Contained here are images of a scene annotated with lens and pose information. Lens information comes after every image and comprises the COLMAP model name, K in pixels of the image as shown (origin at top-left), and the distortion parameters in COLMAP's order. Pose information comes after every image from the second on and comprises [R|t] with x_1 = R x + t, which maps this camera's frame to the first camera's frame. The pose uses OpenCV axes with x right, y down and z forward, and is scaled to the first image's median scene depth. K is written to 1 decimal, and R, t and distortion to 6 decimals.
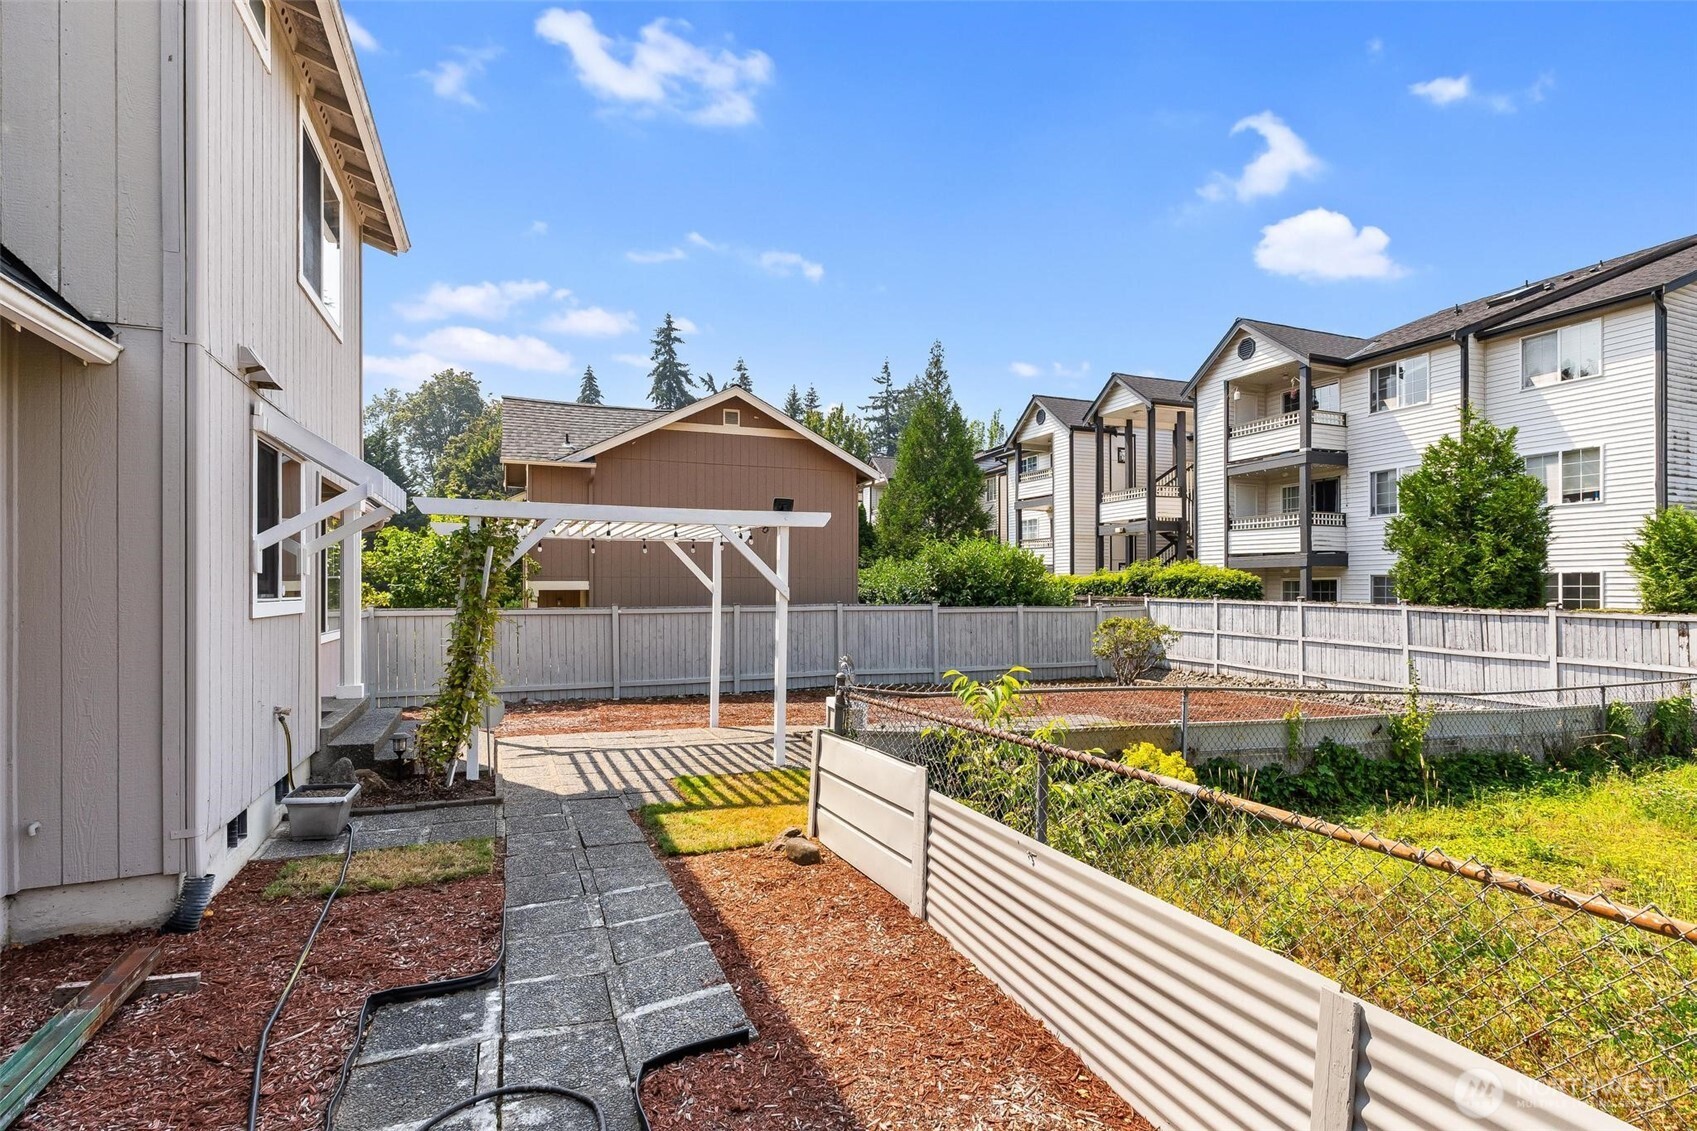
lens RADIAL K [[822.8, 0, 856.2], [0, 822.8, 578.6], [0, 0, 1]] dist [-0.002606, 0.000204]
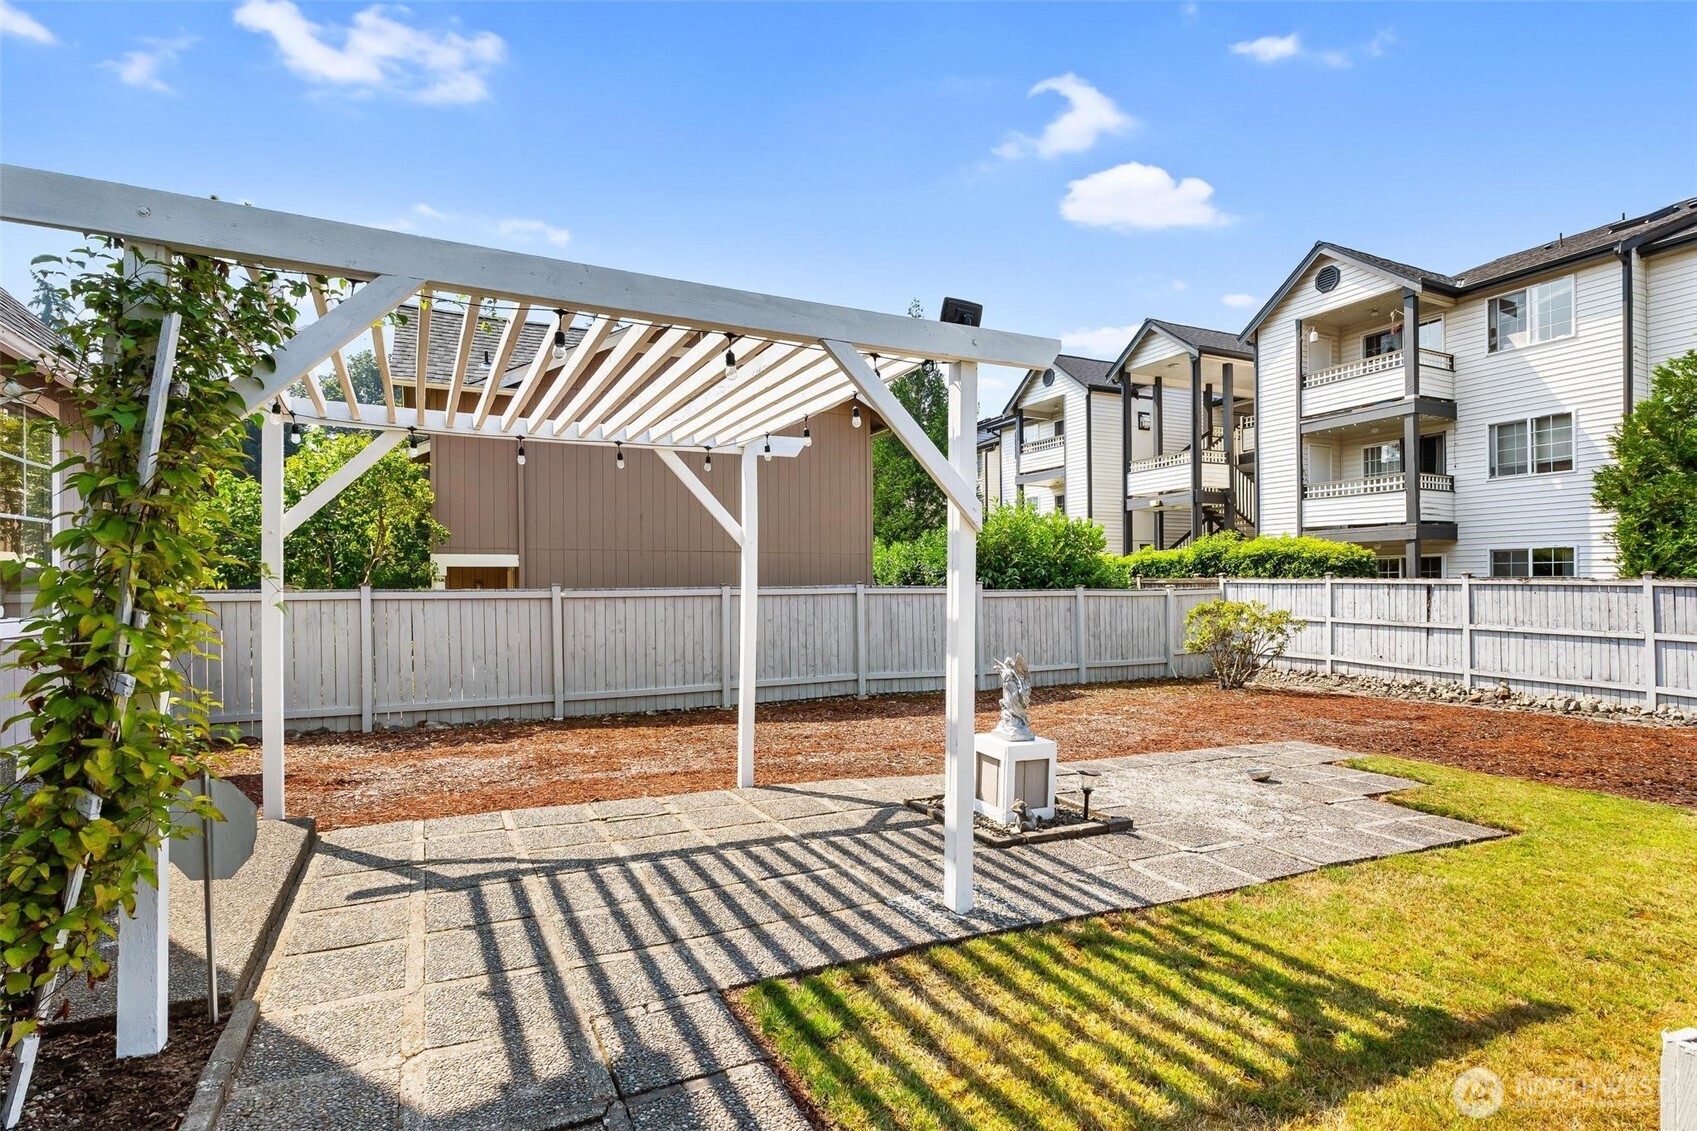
lens RADIAL K [[823.2, 0, 844.1], [0, 823.2, 580.2], [0, 0, 1]] dist [-0.000858, 0.000078]
pose [[0.998172, -0.003851, 0.060309, -0.071233], [0.003481, 0.999975, 0.006230, 0.019354], [-0.060331, -0.006008, 0.998160, 0.223940]]
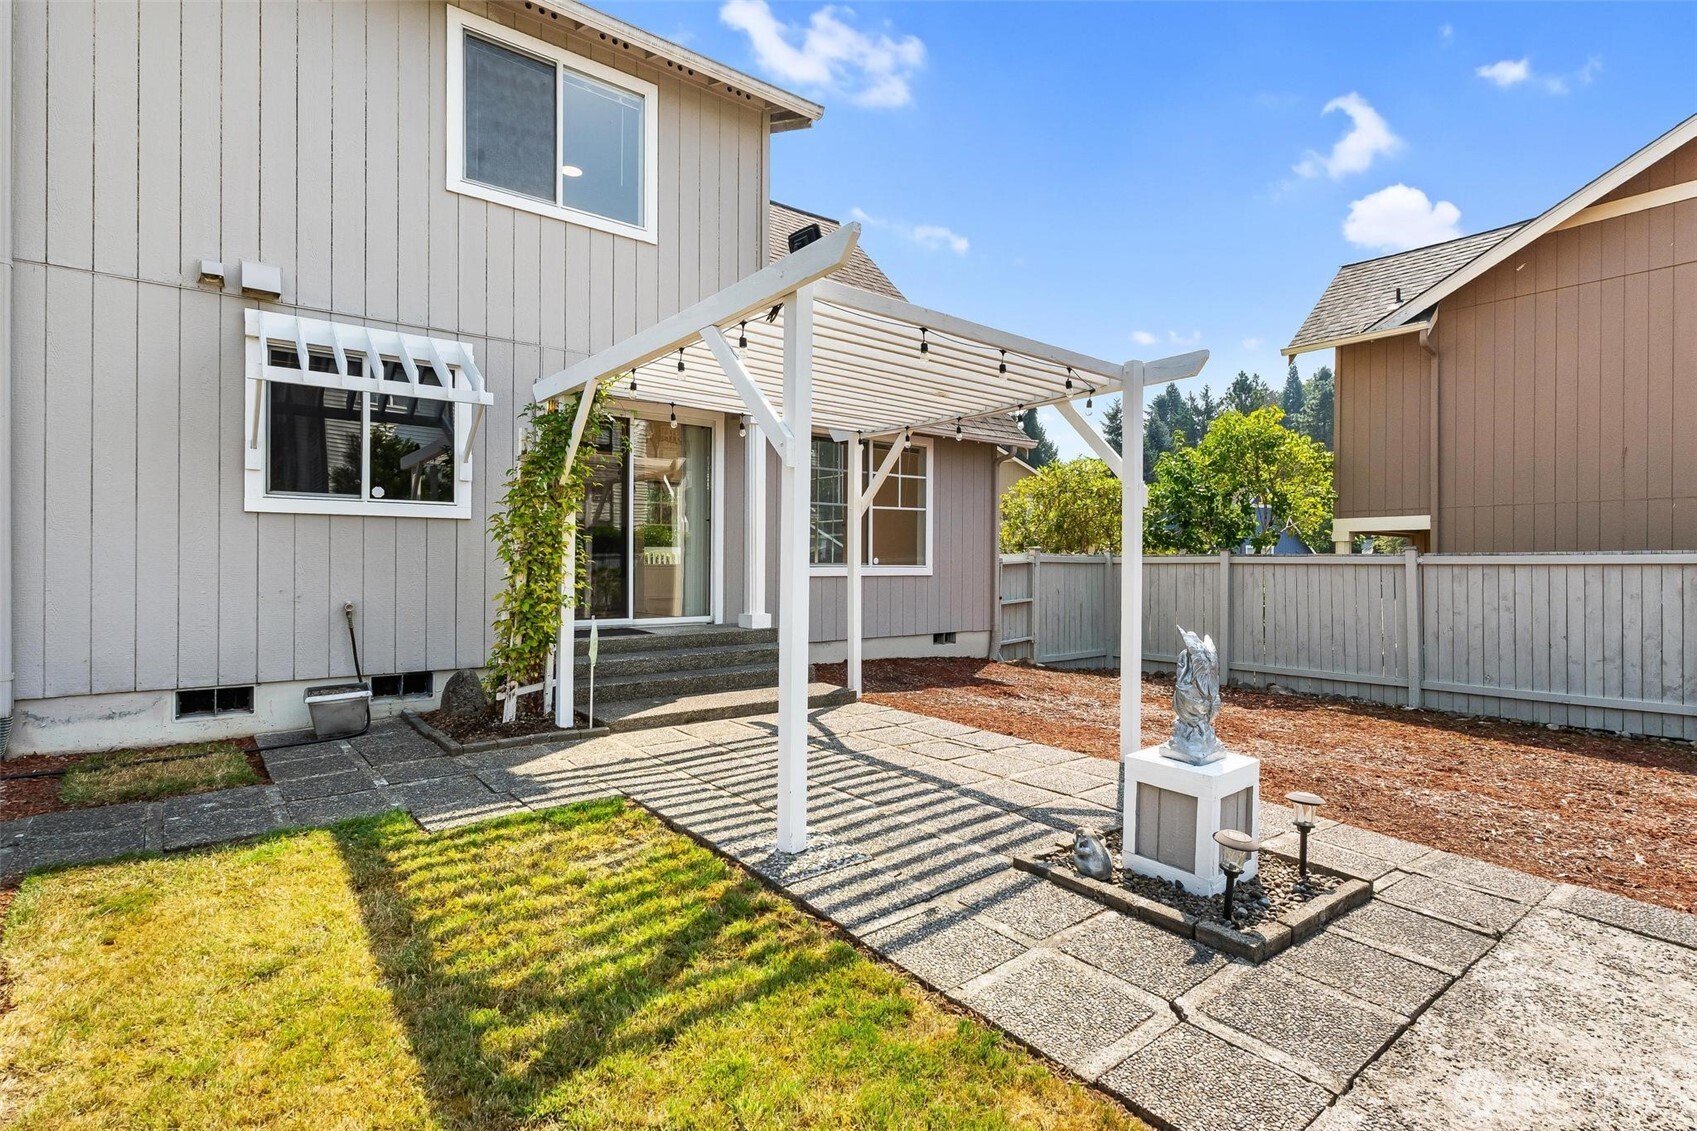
lens RADIAL K [[822.8, 0, 856.2], [0, 822.8, 578.6], [0, 0, 1]] dist [-0.002606, 0.000204]
pose [[0.282915, 0.020929, -0.958916, 0.125465], [0.006300, 0.999700, 0.023678, 0.029230], [0.959124, -0.012740, 0.282699, 0.357284]]
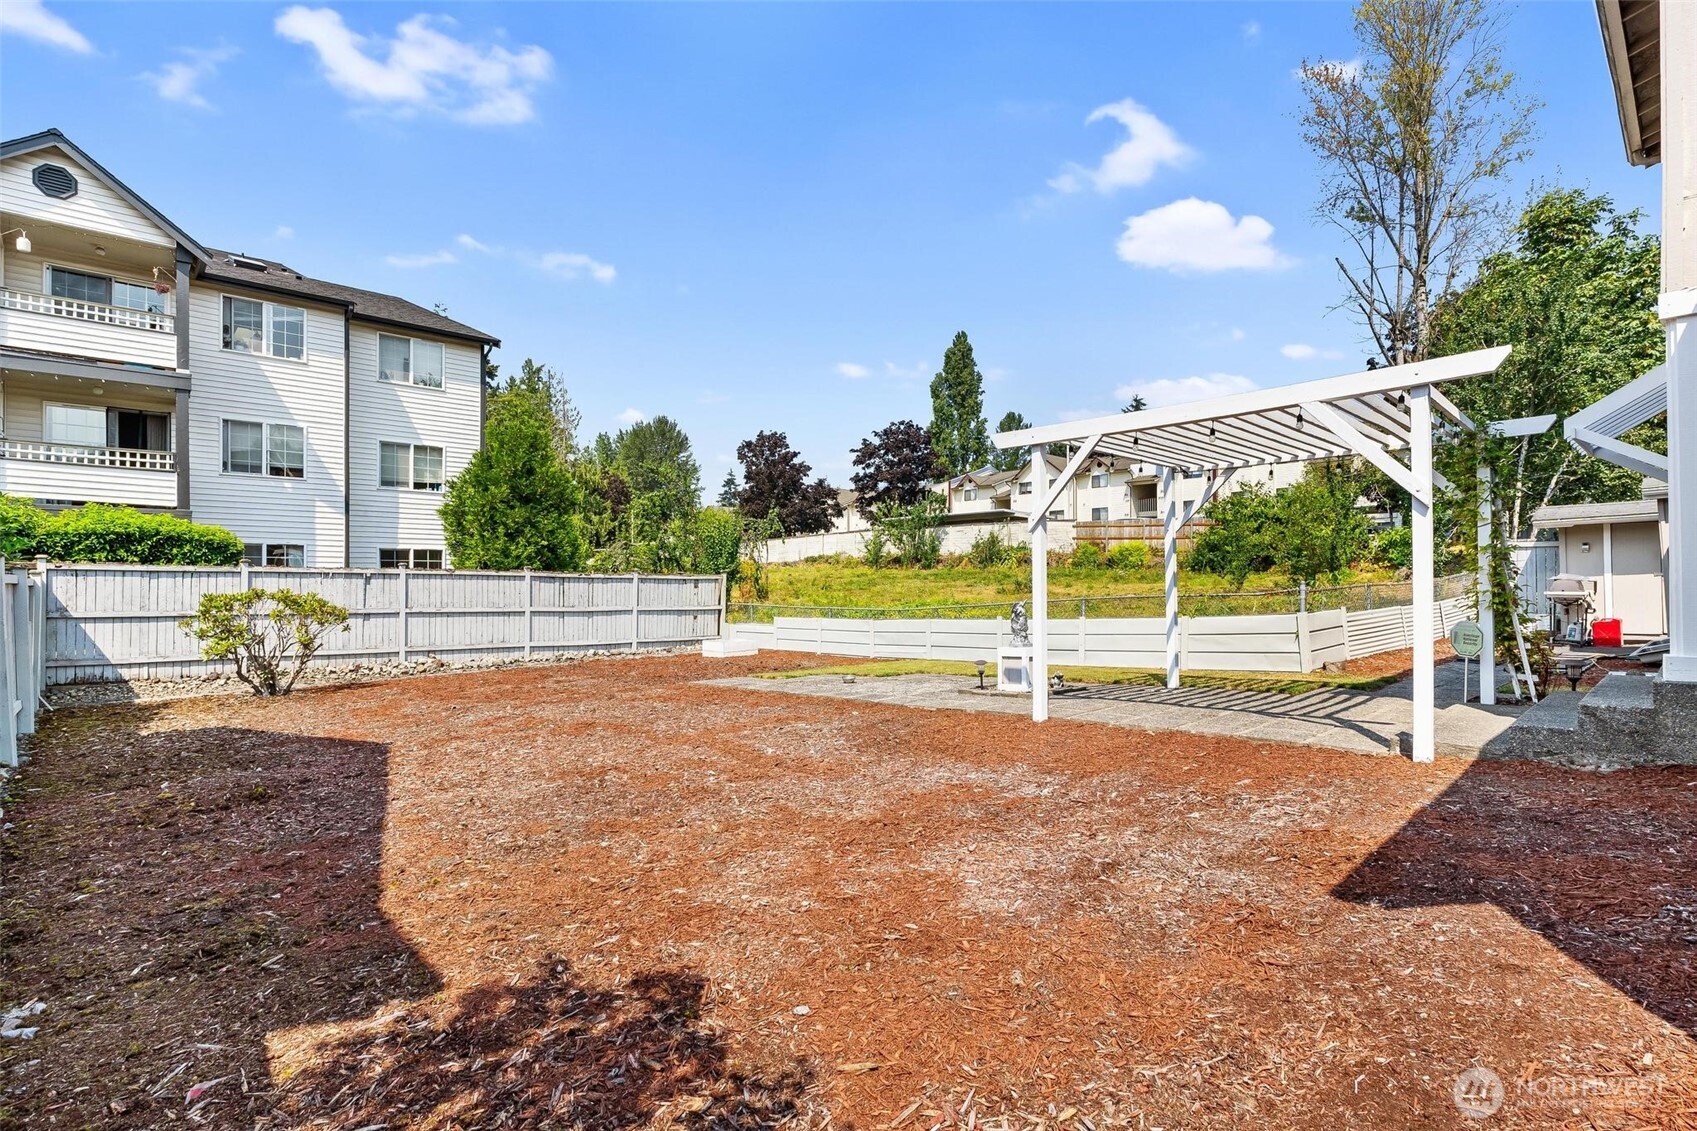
lens RADIAL K [[822.8, 0, 856.2], [0, 822.8, 578.6], [0, 0, 1]] dist [-0.002606, 0.000204]
pose [[-0.358582, 0.009636, 0.933449, -0.386601], [-0.007039, 0.999890, -0.013026, 0.039253], [-0.933472, -0.011242, -0.358475, 0.717614]]
